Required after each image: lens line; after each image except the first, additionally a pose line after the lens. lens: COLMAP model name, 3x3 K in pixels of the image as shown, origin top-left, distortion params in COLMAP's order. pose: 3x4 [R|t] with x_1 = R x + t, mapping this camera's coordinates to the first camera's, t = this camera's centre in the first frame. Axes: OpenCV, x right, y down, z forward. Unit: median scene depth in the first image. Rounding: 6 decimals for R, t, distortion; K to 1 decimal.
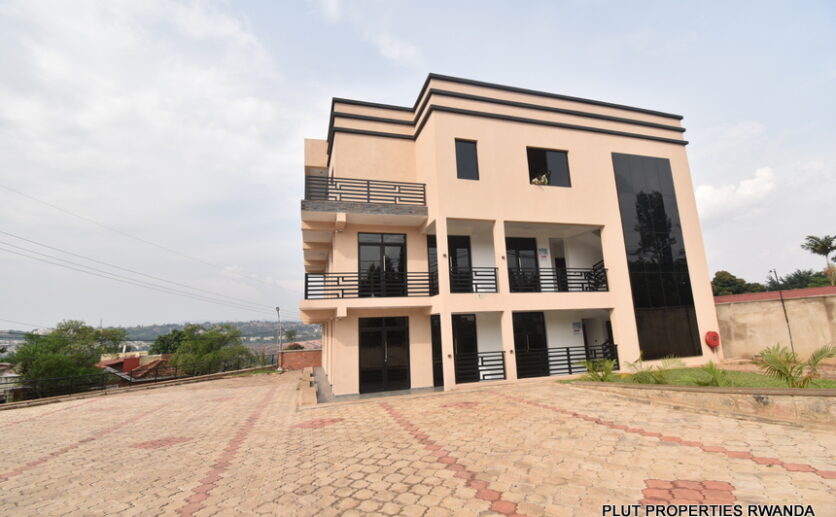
lens RADIAL K [[369.0, 0, 418.0], [0, 369.0, 258.5], [0, 0, 1]] dist [0.017667, -0.024417]
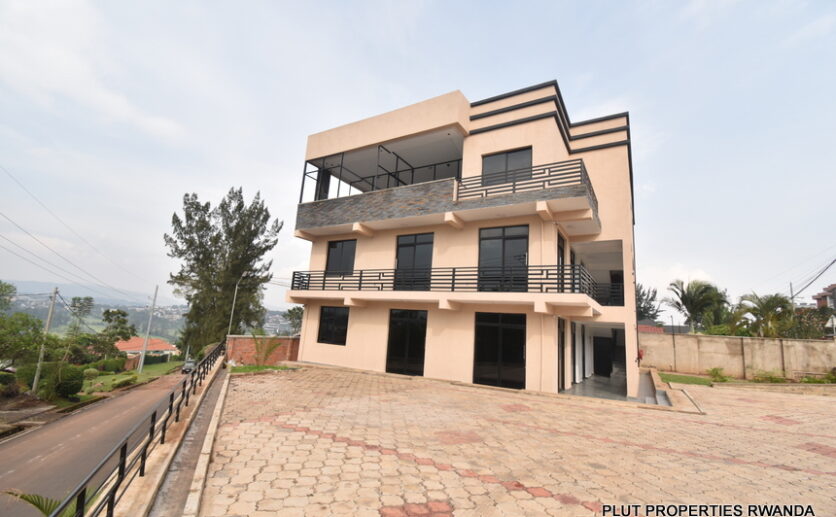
lens RADIAL K [[372.2, 0, 416.9], [0, 372.2, 258.2], [0, 0, 1]] dist [0.016064, -0.024668]
pose [[0.735554, 0.213080, 0.643084, -1.044968], [-0.218579, 0.973128, -0.072428, 0.155474], [-0.641235, -0.087290, 0.762363, 0.484265]]
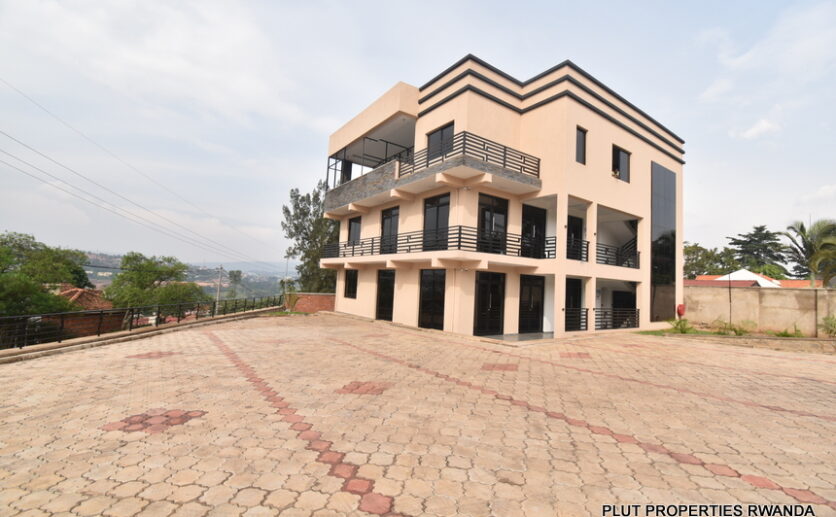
lens RADIAL K [[369.0, 0, 418.0], [0, 369.0, 258.5], [0, 0, 1]] dist [0.017667, -0.024417]
pose [[0.940618, 0.109143, 0.321443, -0.657710], [-0.145633, 0.985082, 0.091681, 0.046946], [-0.306641, -0.133049, 0.942480, 0.013494]]
